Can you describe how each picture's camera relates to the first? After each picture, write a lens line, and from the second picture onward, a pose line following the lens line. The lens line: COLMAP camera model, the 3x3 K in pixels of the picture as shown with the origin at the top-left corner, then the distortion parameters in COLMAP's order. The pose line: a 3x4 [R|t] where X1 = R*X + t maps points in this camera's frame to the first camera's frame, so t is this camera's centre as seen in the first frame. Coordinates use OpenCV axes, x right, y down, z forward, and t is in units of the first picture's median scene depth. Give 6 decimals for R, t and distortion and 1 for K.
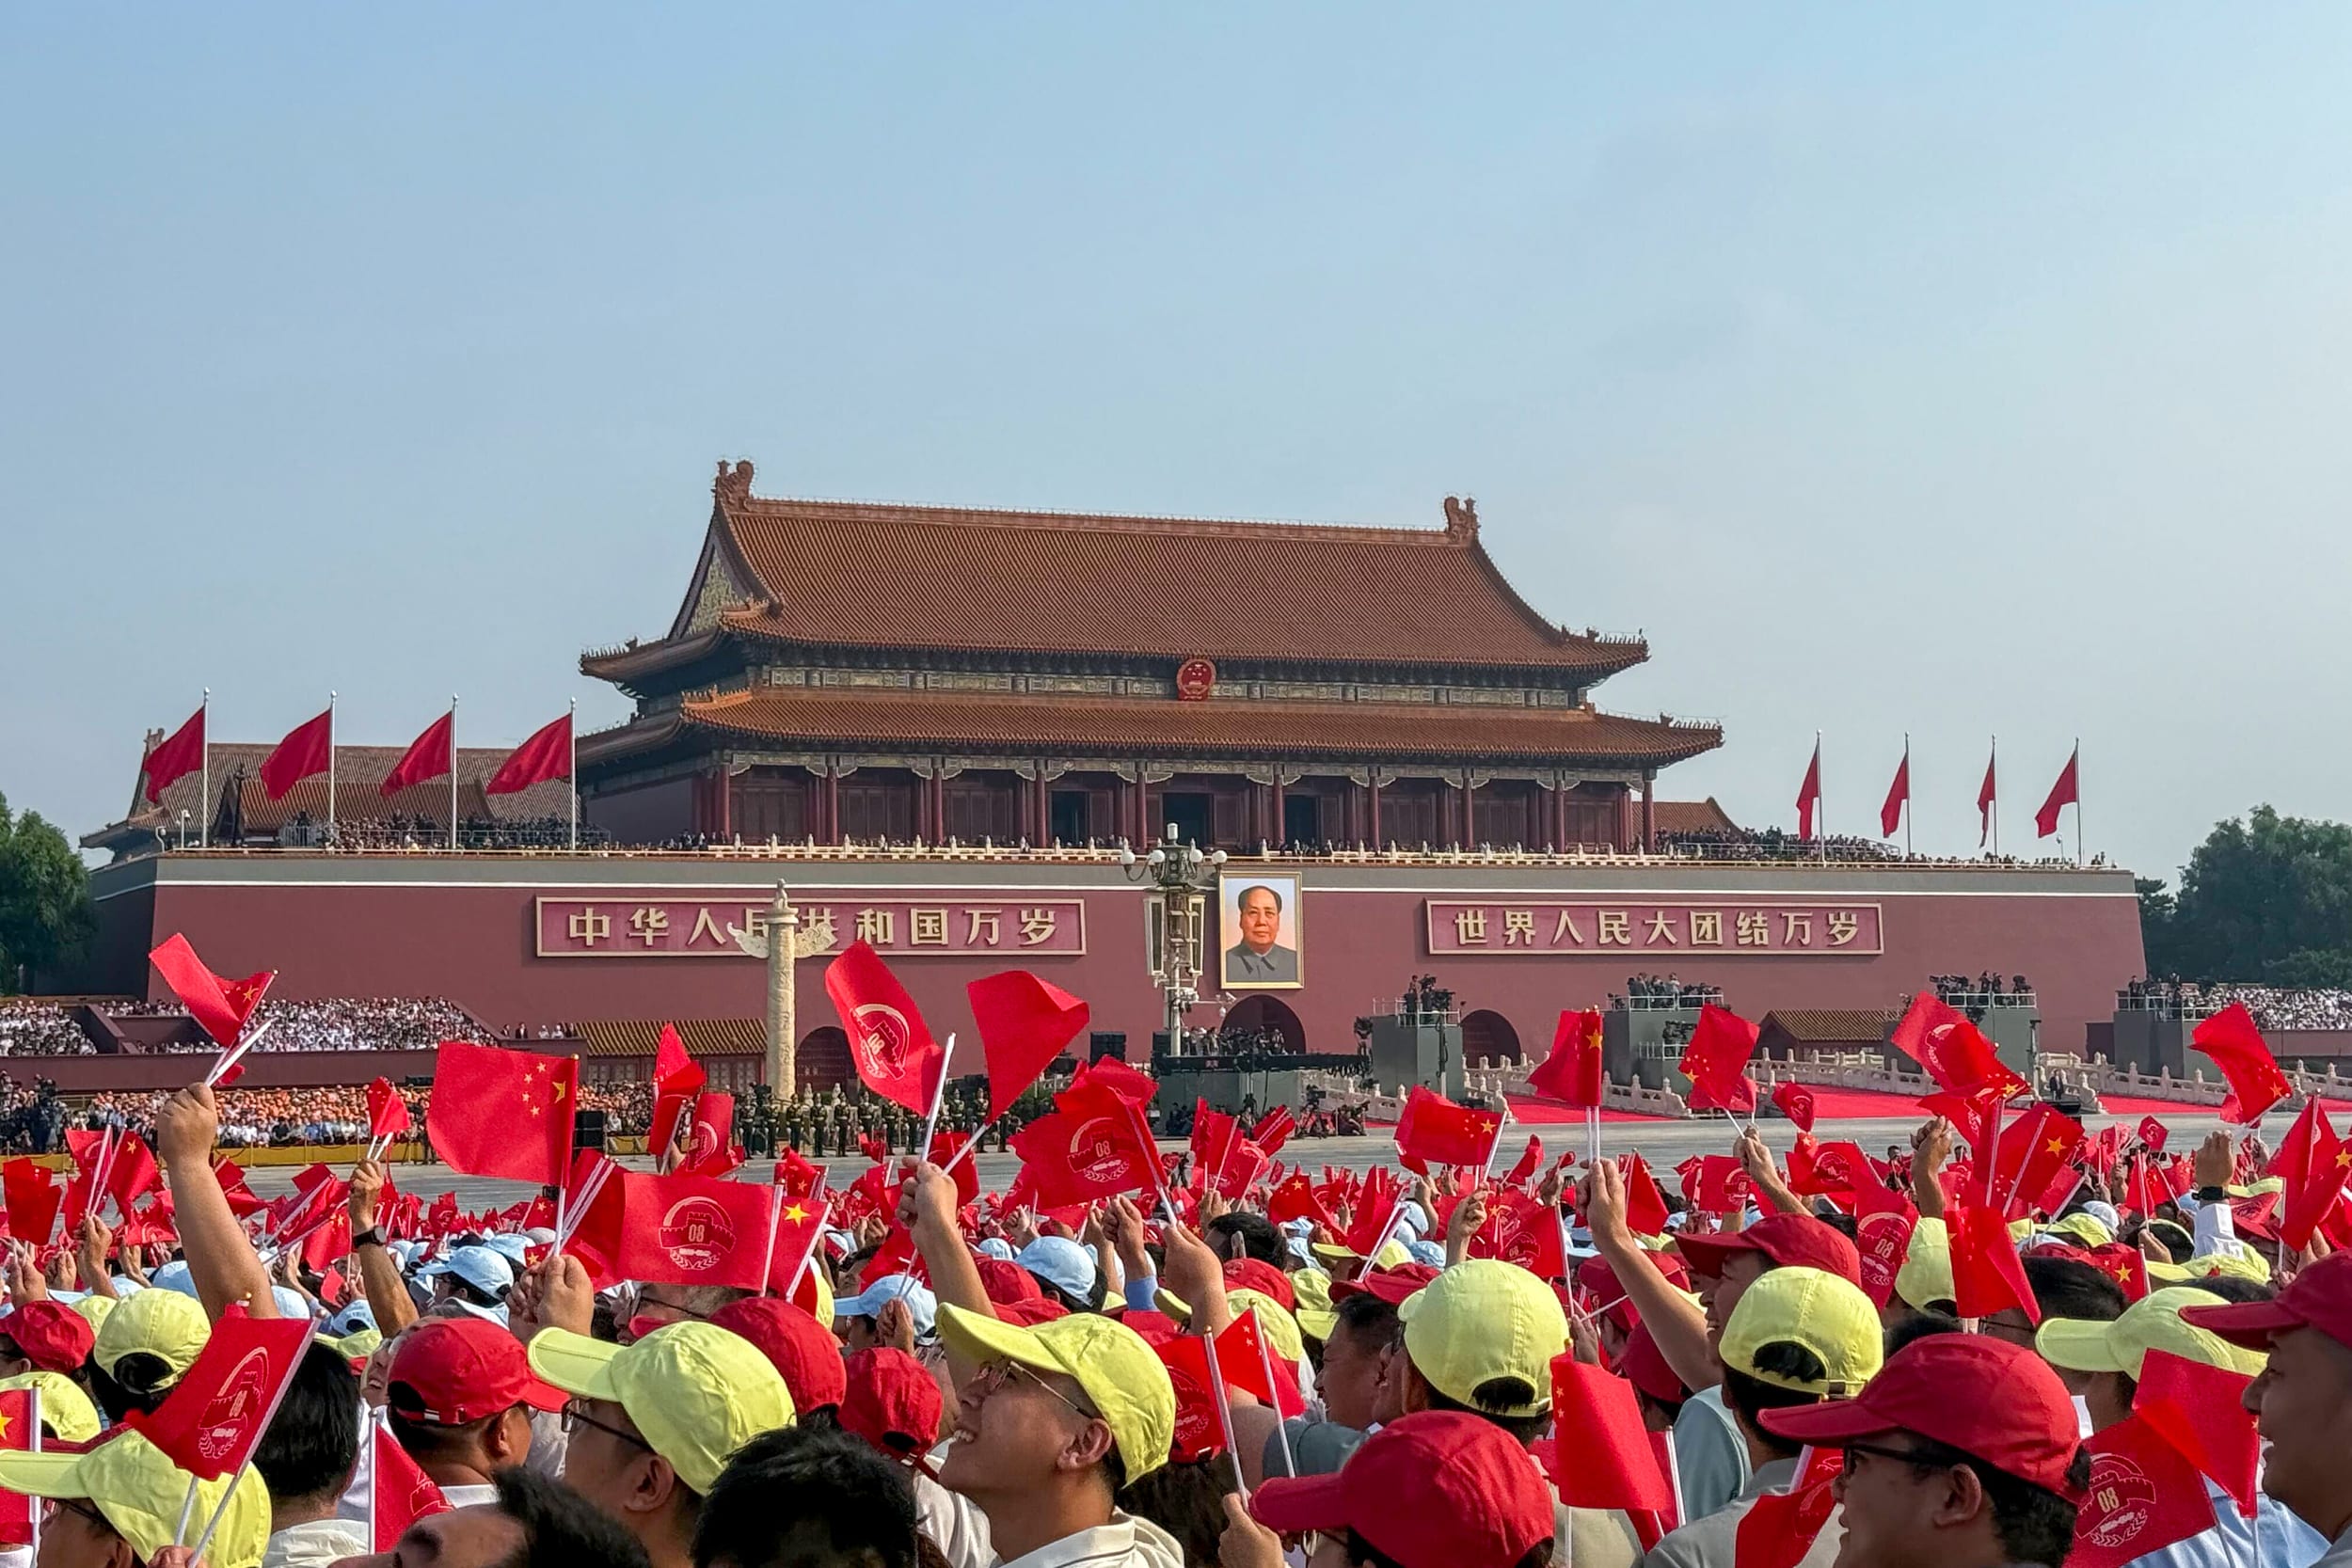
lens RADIAL K [[4334.7, 0, 1176.0], [0, 4334.7, 784.0], [0, 0, 1]] dist [0.075348, 0.095168]
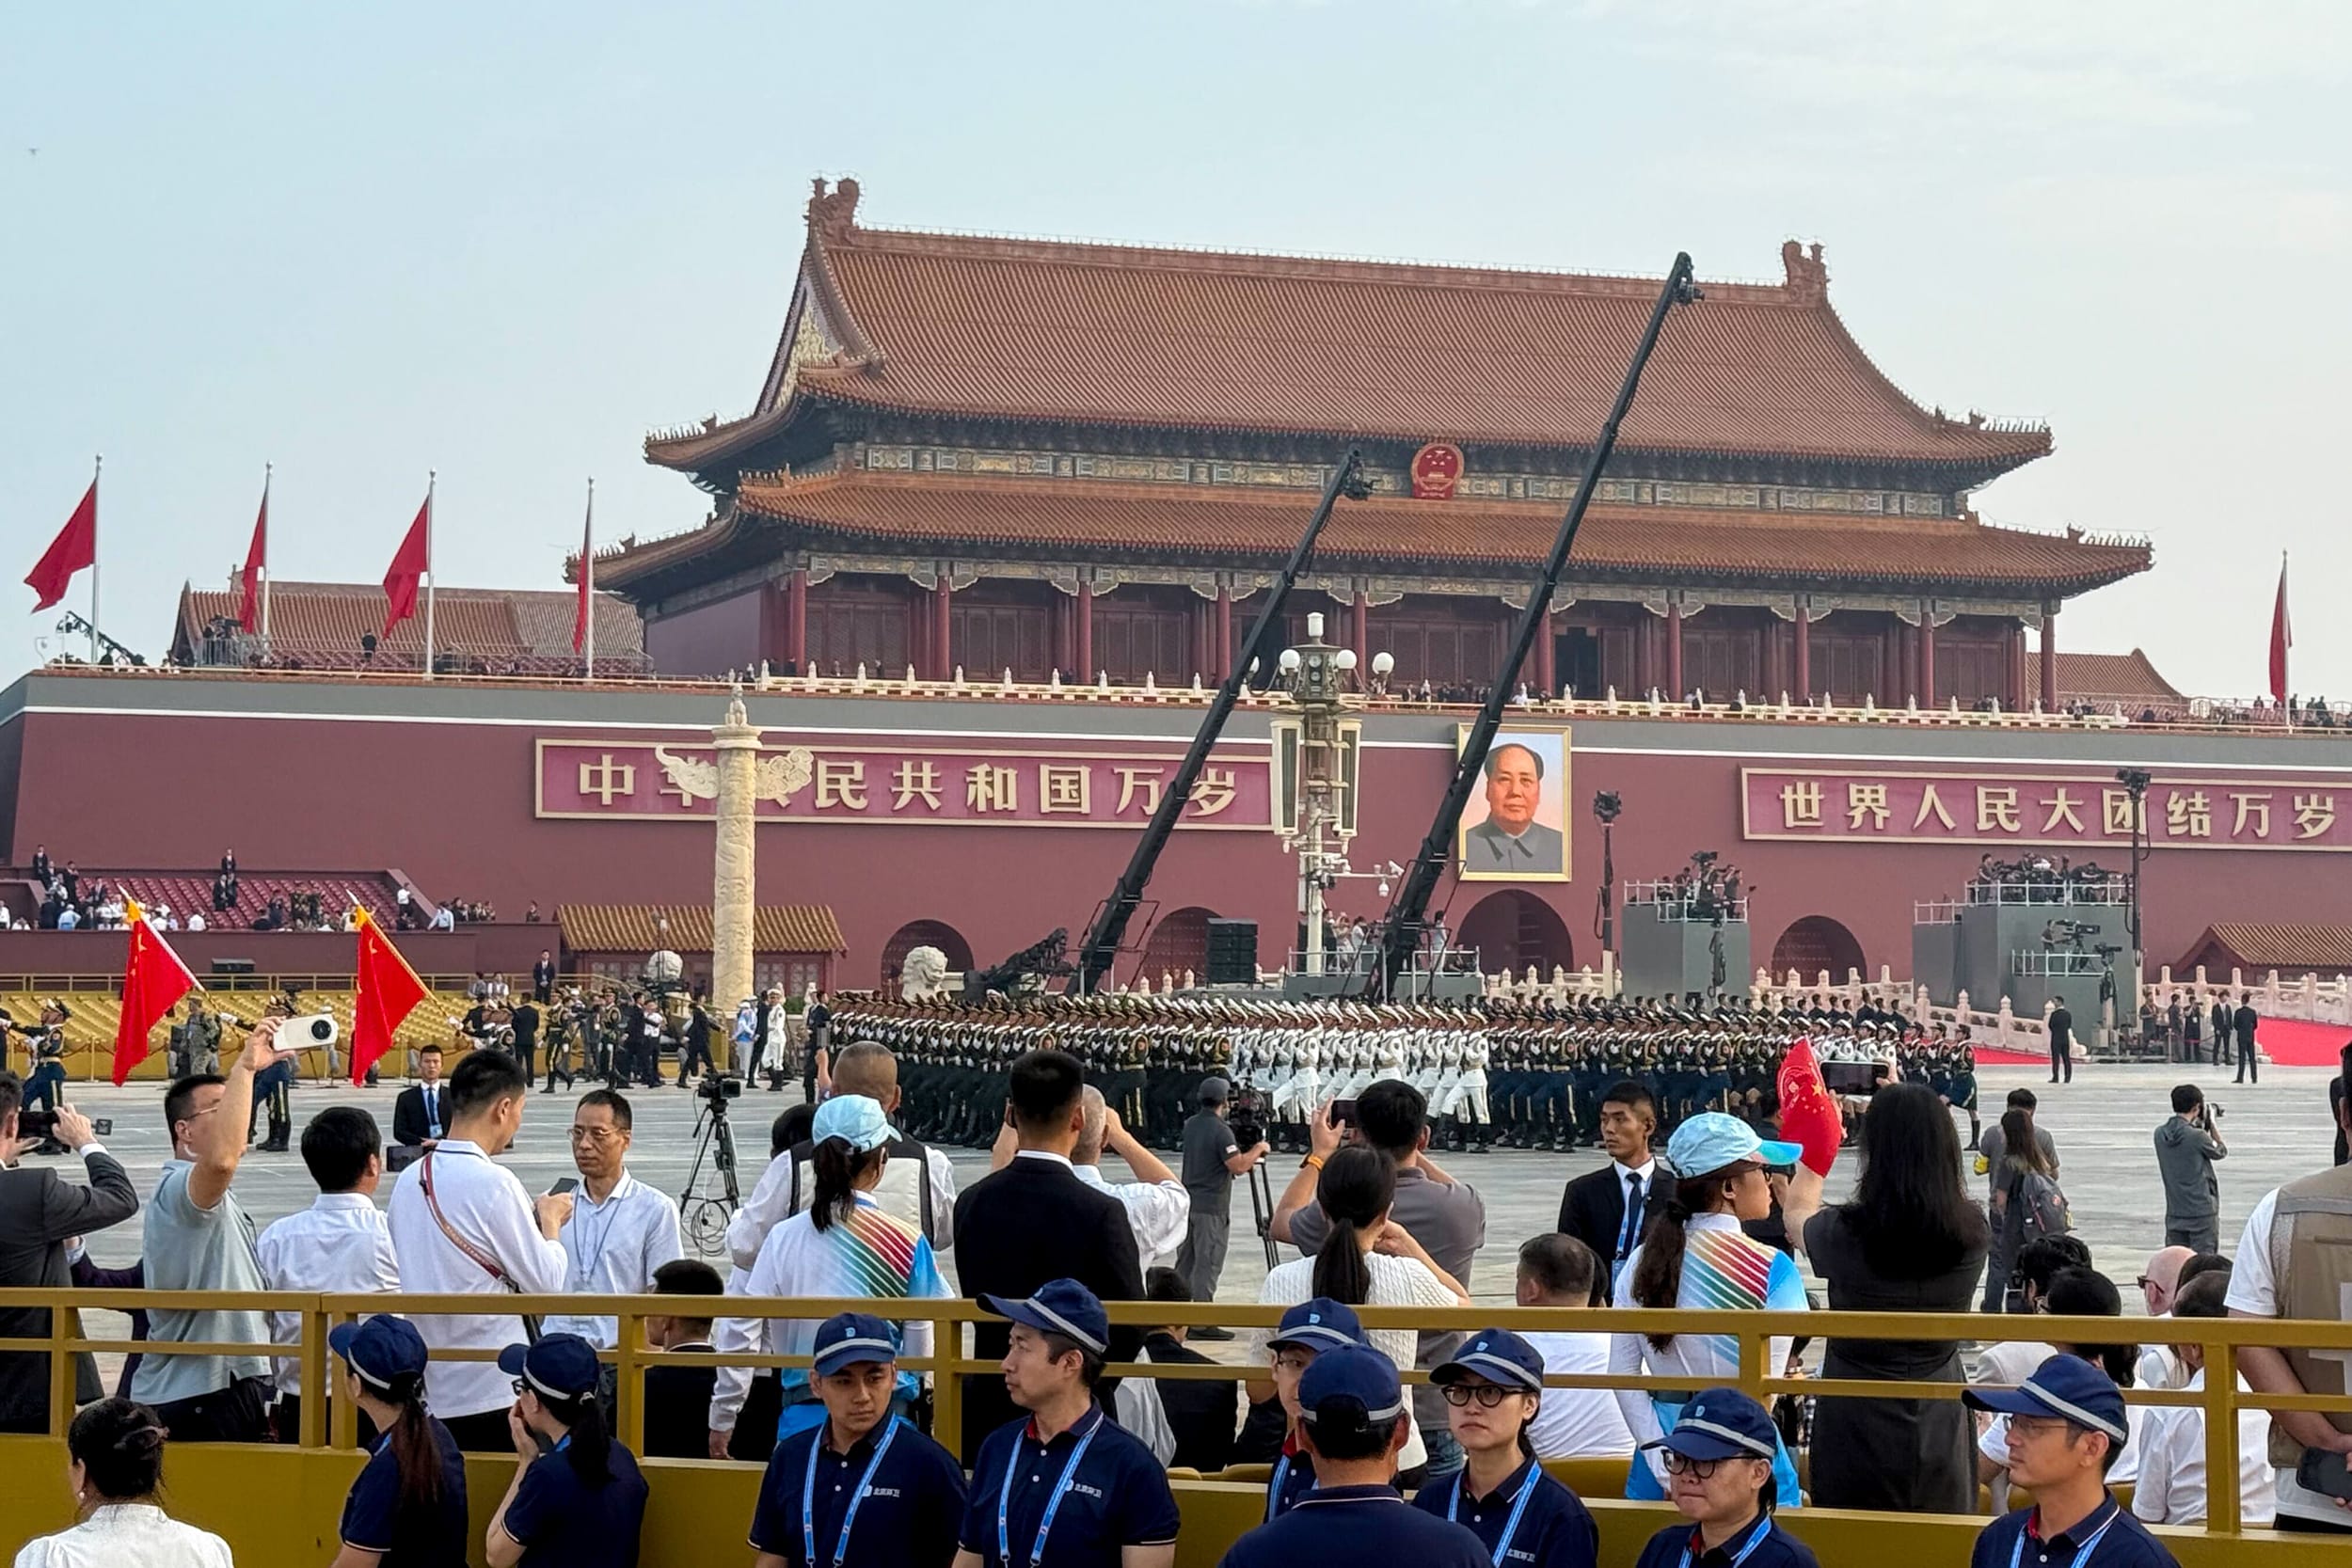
lens RADIAL K [[4334.7, 0, 1176.0], [0, 4334.7, 784.0], [0, 0, 1]] dist [0.075348, 0.095168]
pose [[0.994805, 0.014090, -0.100822, 0.036153], [-0.012945, 0.999844, 0.012003, 0.021816], [0.100975, -0.010635, 0.994832, 0.246082]]
